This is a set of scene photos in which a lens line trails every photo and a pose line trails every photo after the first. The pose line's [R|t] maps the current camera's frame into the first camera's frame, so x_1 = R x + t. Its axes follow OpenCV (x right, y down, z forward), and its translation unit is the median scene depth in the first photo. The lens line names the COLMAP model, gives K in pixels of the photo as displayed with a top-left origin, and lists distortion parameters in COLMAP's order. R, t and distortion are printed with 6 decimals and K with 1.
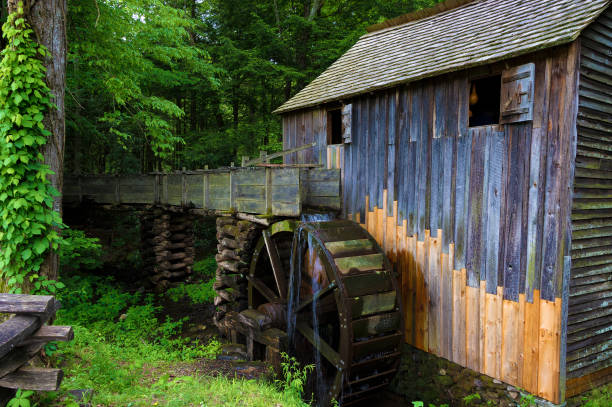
lens RADIAL K [[463.4, 0, 306.0], [0, 463.4, 203.5], [0, 0, 1]] dist [0.027362, -0.005728]
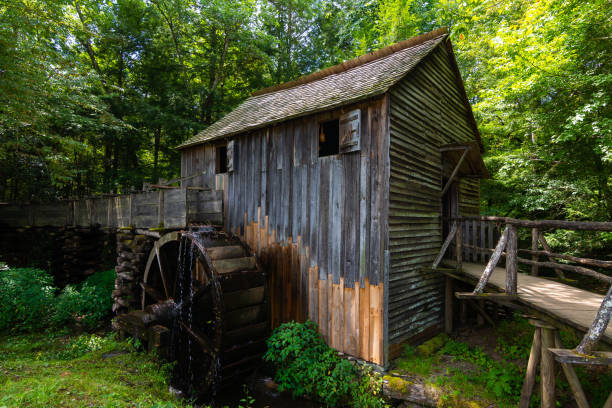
lens RADIAL K [[340.4, 0, 306.0], [0, 340.4, 204.0], [0, 0, 1]] dist [-0.003289, -0.000893]
pose [[0.968677, 0.013173, 0.247976, 0.078482], [0.009536, 0.995882, -0.090152, 0.056192], [-0.248142, 0.089693, 0.964562, 0.089137]]
